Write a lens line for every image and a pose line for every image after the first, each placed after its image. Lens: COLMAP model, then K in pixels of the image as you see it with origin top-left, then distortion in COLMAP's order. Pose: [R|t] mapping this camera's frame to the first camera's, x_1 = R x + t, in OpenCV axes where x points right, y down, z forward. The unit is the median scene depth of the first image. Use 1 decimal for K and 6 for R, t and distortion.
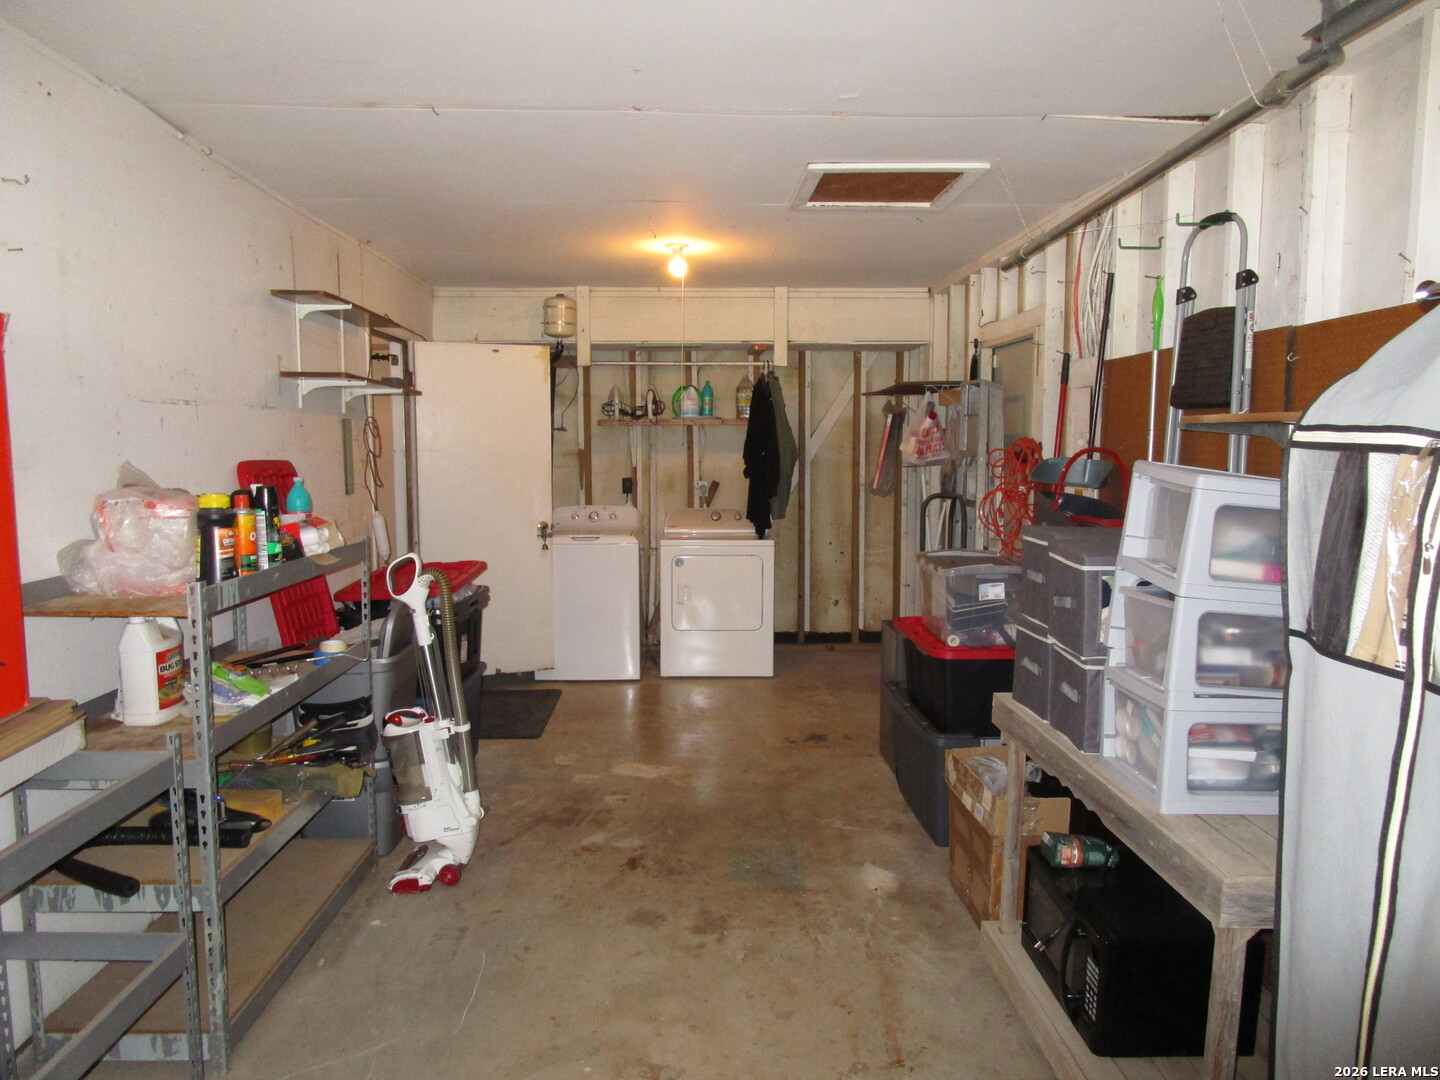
lens RADIAL K [[1021.5, 0, 719.0], [0, 1021.5, 544.4], [0, 0, 1]] dist [-0.018848, -0.001583]
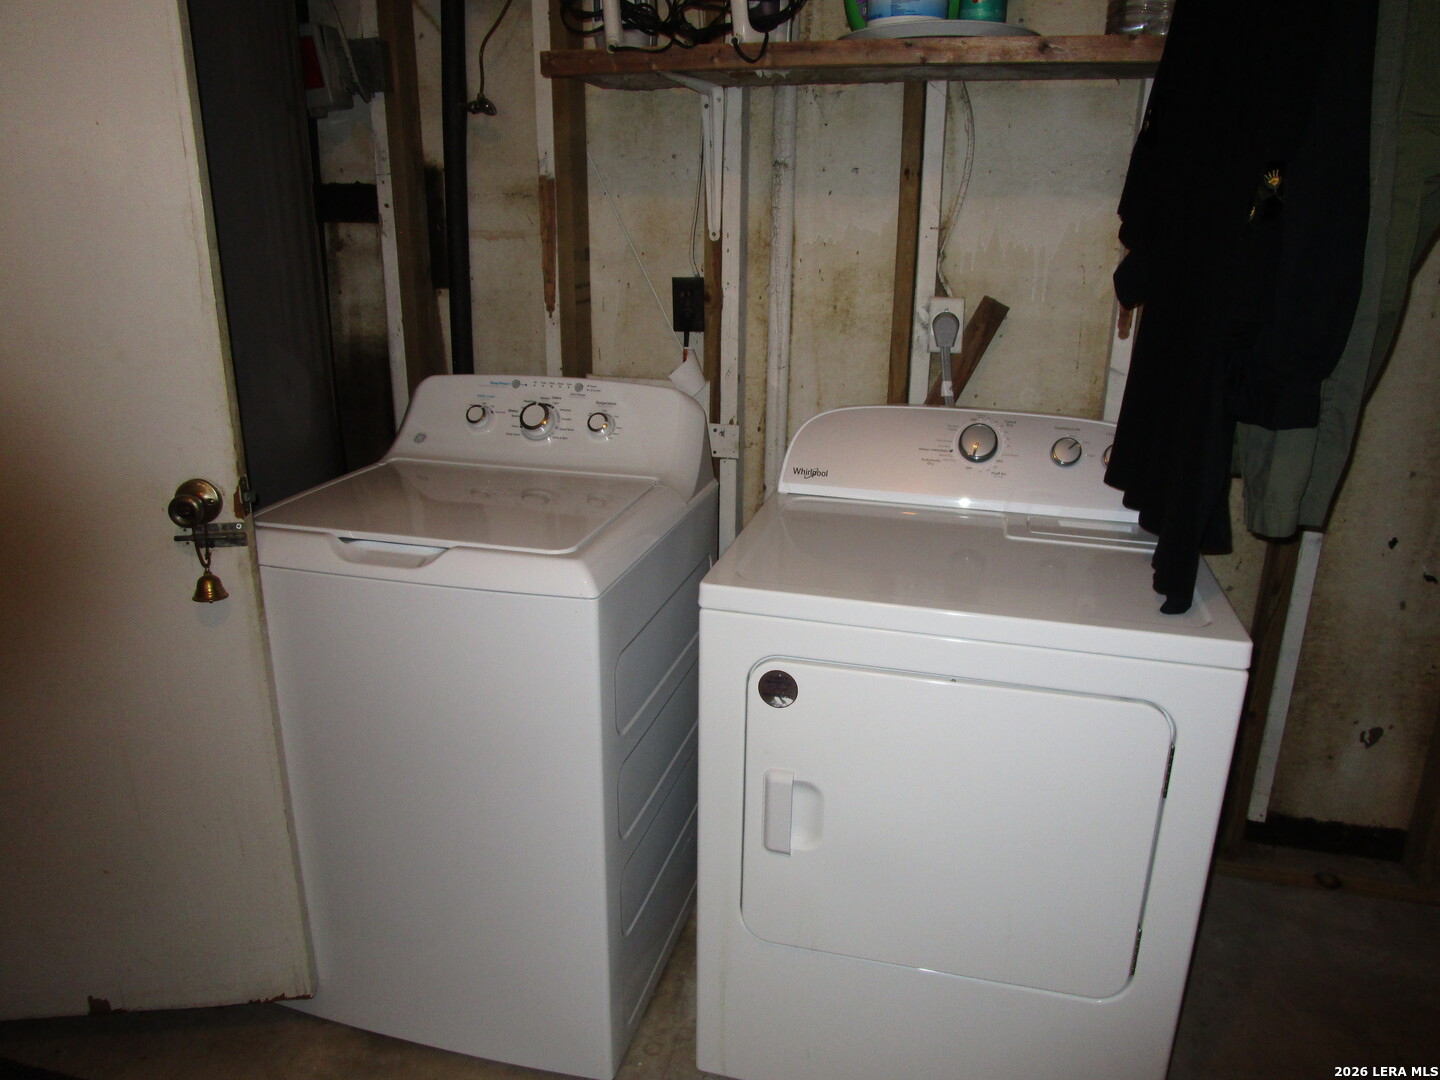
lens RADIAL K [[1021.5, 0, 718.9], [0, 1021.5, 544.5], [0, 0, 1]] dist [-0.018848, -0.001583]
pose [[0.960655, 0.100169, -0.259052, 0.003388], [-0.041032, 0.973650, 0.224326, -0.056619], [0.274696, -0.204871, 0.939452, 0.705593]]
